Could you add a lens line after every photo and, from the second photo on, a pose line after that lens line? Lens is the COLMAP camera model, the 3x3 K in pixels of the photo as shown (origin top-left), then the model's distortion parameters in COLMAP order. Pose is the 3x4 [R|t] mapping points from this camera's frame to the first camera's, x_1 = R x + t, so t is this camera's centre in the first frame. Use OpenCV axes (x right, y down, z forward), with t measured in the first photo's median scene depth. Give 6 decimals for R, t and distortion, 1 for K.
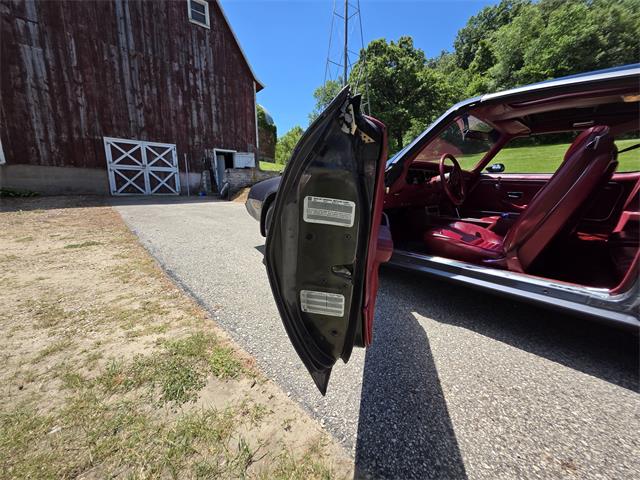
lens RADIAL K [[259.0, 0, 322.9], [0, 259.0, 239.7], [0, 0, 1]] dist [0.001630, 0.000023]
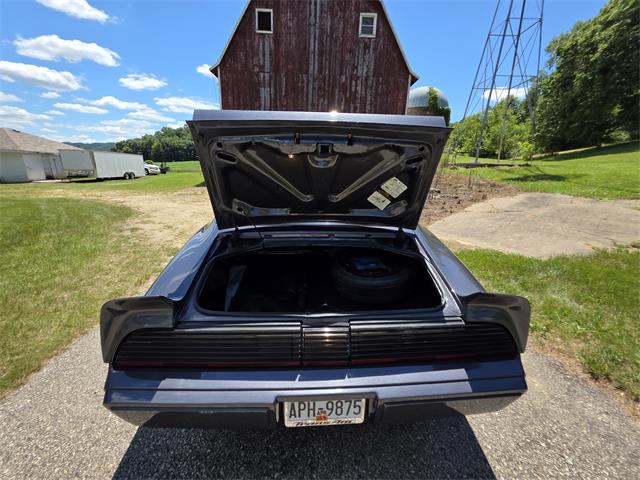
lens RADIAL K [[256.2, 0, 323.6], [0, 256.2, 238.9], [0, 0, 1]] dist [0.007938, -0.003199]
pose [[0.762757, 0.194277, -0.616813, 0.304431], [-0.149443, 0.980943, 0.124165, -0.039632], [0.629181, -0.002529, 0.777254, -0.046560]]
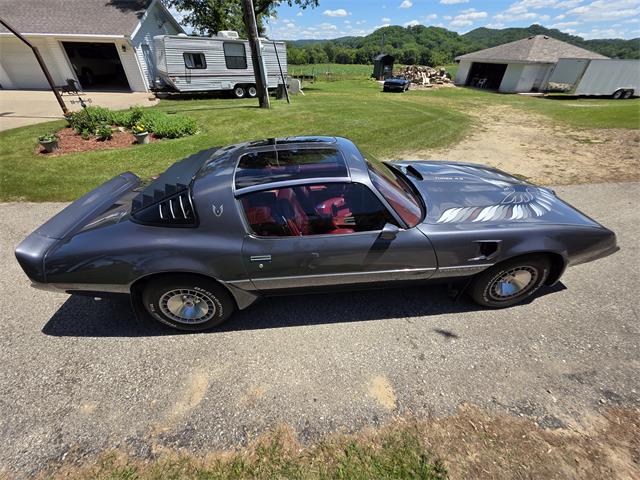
lens RADIAL K [[255.5, 0, 322.6], [0, 255.5, 241.4], [0, 0, 1]] dist [0.001517, -0.000105]
pose [[-0.628349, 0.451074, -0.633805, 0.287695], [-0.164161, 0.719501, 0.674811, -0.162437], [0.760413, 0.528063, -0.378049, 0.267624]]
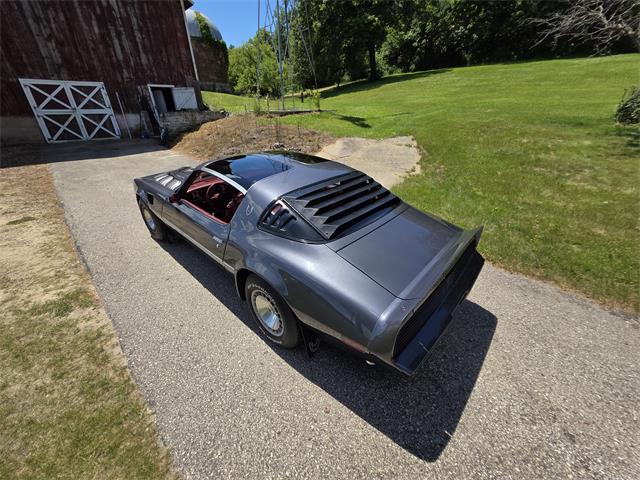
lens RADIAL K [[256.2, 0, 323.6], [0, 256.2, 238.9], [0, 0, 1]] dist [0.007938, -0.003199]
pose [[0.997465, -0.040991, 0.058164, 0.170104], [0.022955, 0.959070, 0.282236, -0.069572], [-0.067352, -0.280185, 0.957580, -0.125368]]
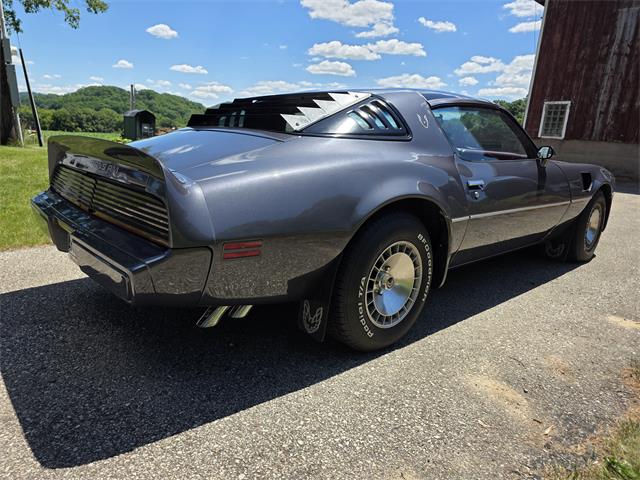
lens RADIAL K [[436.4, 0, 314.7], [0, 436.4, 237.0], [0, 0, 1]] dist [0.008107, -0.006394]
pose [[-0.037436, 0.213133, -0.976306, 0.426177], [-0.262897, 0.940474, 0.215391, -0.037520], [0.964097, 0.264731, 0.020824, 0.108405]]
